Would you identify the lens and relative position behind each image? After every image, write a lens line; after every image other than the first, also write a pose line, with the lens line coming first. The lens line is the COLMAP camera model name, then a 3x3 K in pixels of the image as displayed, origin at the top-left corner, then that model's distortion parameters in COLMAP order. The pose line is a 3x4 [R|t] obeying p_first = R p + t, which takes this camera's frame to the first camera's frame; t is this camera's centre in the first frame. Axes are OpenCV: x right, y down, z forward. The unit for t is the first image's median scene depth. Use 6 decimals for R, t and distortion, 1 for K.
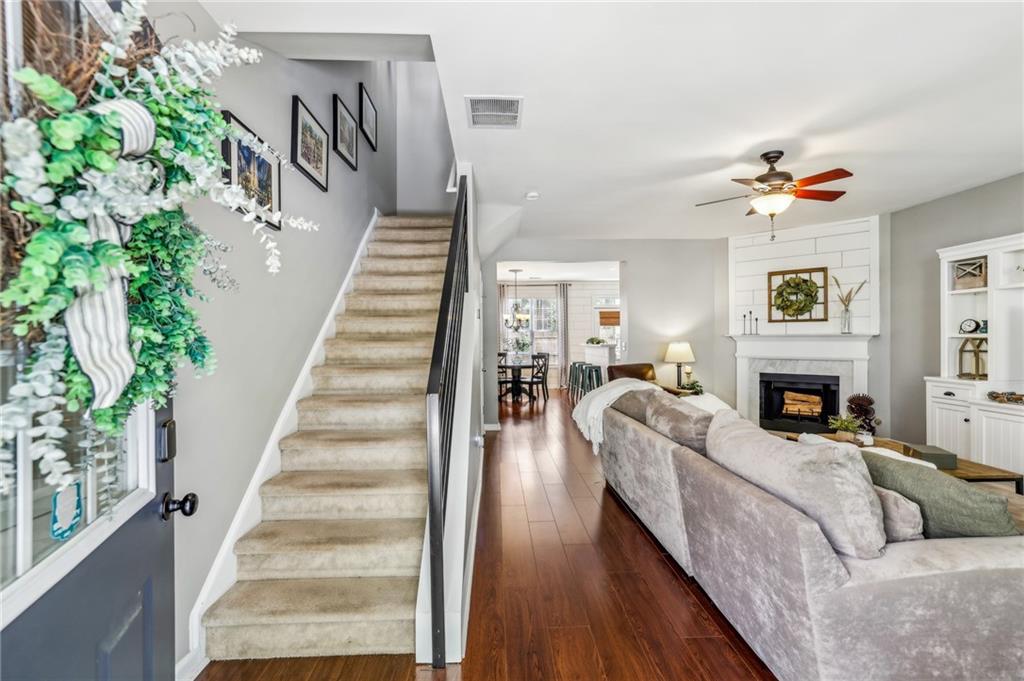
lens RADIAL K [[457.3, 0, 512.0], [0, 457.3, 340.5], [0, 0, 1]] dist [-0.023807, 0.013270]
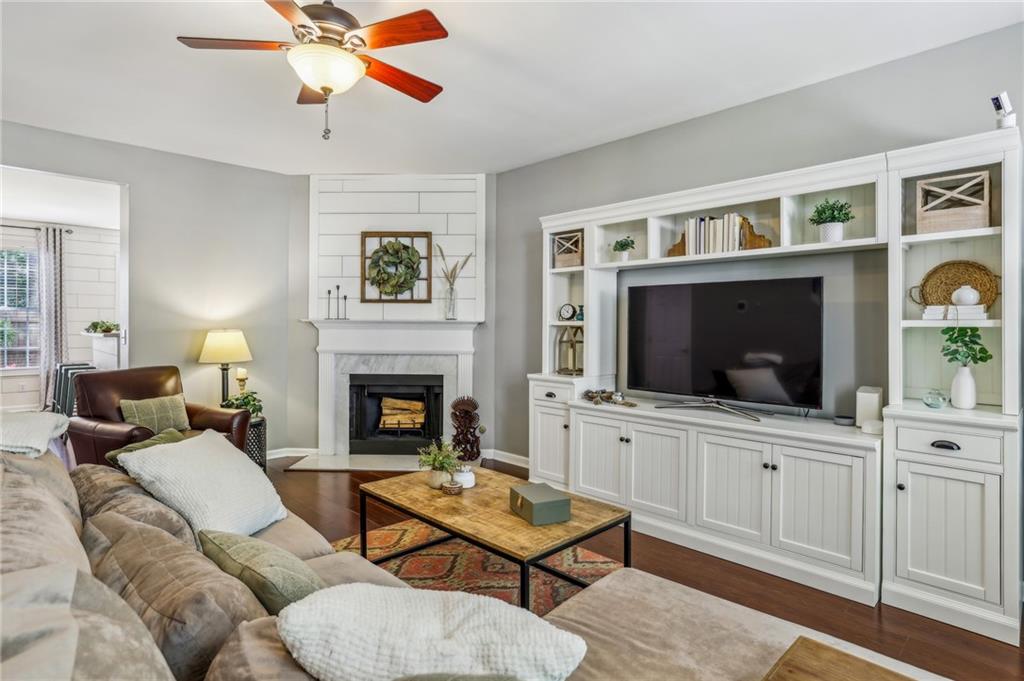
lens RADIAL K [[539.0, 0, 514.3], [0, 539.0, 324.8], [0, 0, 1]] dist [-0.014547, 0.001907]
pose [[0.742252, 0.011261, 0.670026, 0.190241], [-0.006364, 0.999932, -0.009755, 0.001616], [-0.670091, 0.002976, 0.742273, 0.230114]]
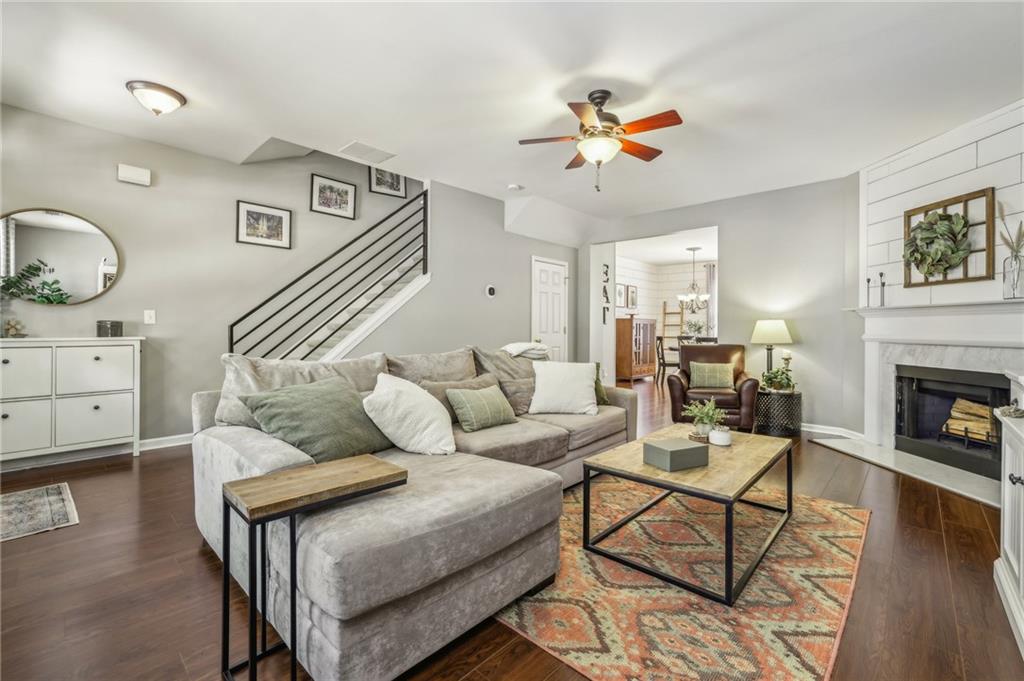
lens RADIAL K [[436.4, 0, 511.9], [0, 436.4, 328.3], [0, 0, 1]] dist [-0.001168, -0.000047]
pose [[0.708866, 0.013979, -0.705205, 0.639740], [-0.018069, 0.999835, 0.001657, 0.029406], [0.705112, 0.011568, 0.709001, 0.164344]]
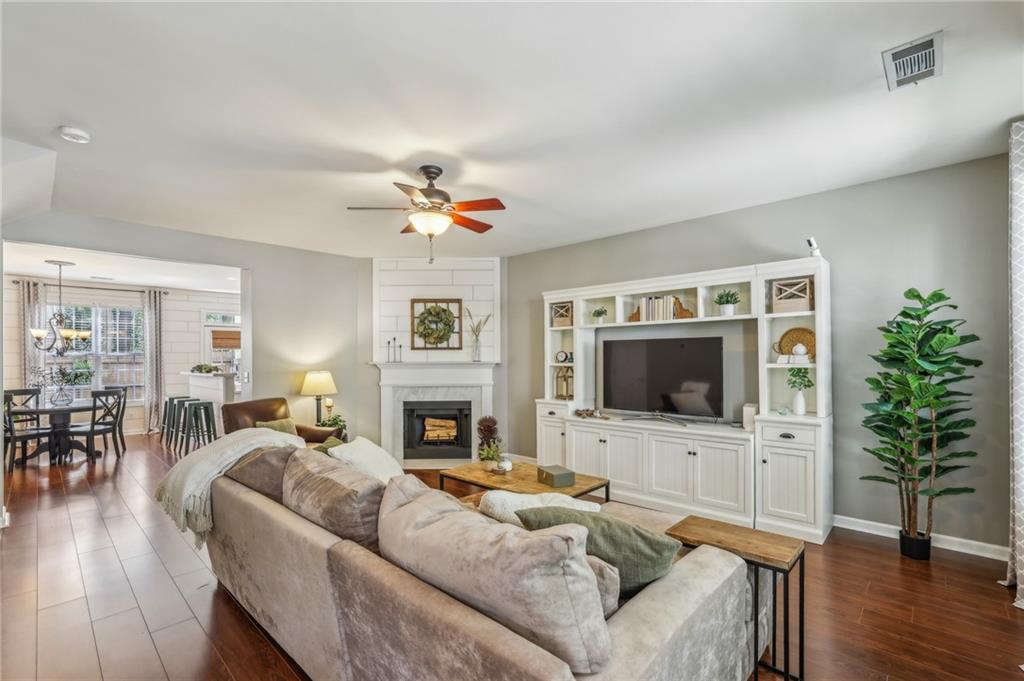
lens RADIAL K [[460.0, 0, 523.4], [0, 460.0, 354.8], [0, 0, 1]] dist [-0.037821, 0.017932]
pose [[0.705592, 0.006432, 0.708589, 0.032986], [0.005815, 0.999873, -0.014867, -0.013562], [-0.708594, 0.014611, 0.705465, 0.133930]]
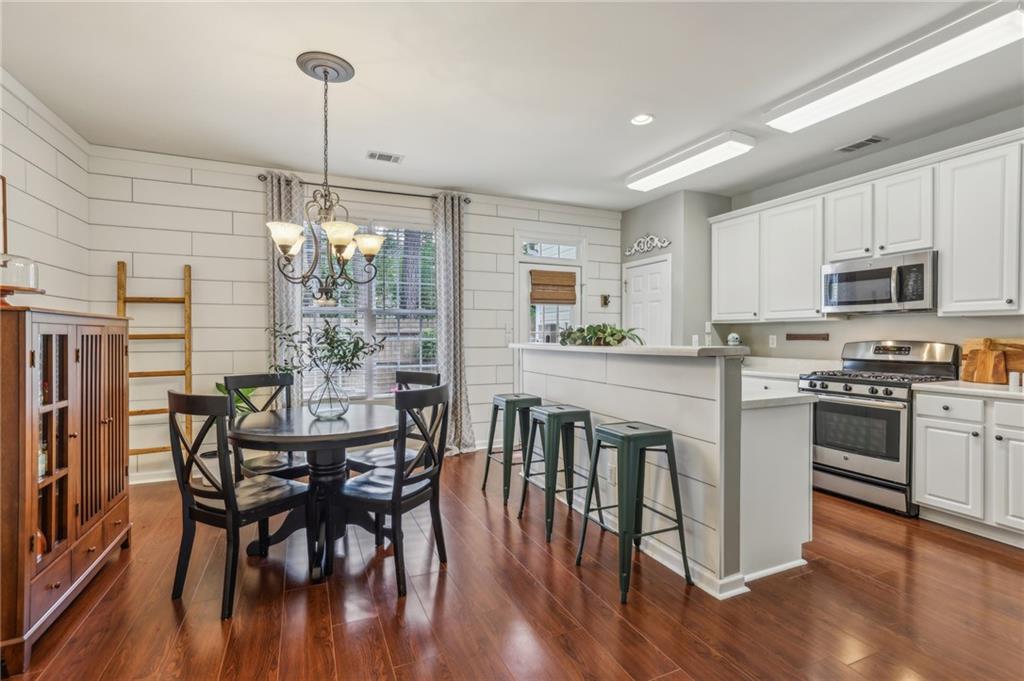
lens RADIAL K [[471.6, 0, 512.0], [0, 471.6, 340.5], [0, 0, 1]] dist [-0.022411, 0.013949]
pose [[0.923724, 0.006422, 0.383006, 0.005610], [-0.007649, 0.999969, 0.001681, 0.006785], [-0.382983, -0.004483, 0.923744, 1.202540]]
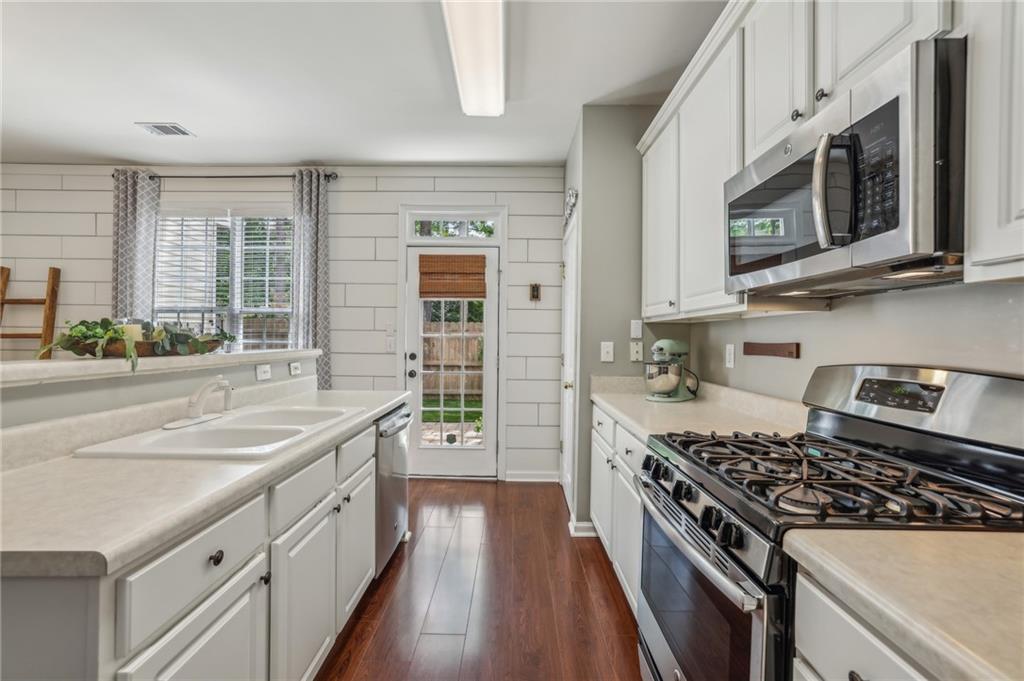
lens RADIAL K [[436.4, 0, 511.9], [0, 436.4, 328.3], [0, 0, 1]] dist [-0.001168, -0.000047]
pose [[0.998975, 0.022114, -0.039508, 0.559859], [-0.023182, 0.999373, -0.026780, -0.003708], [0.038891, 0.027669, 0.998860, 1.383759]]
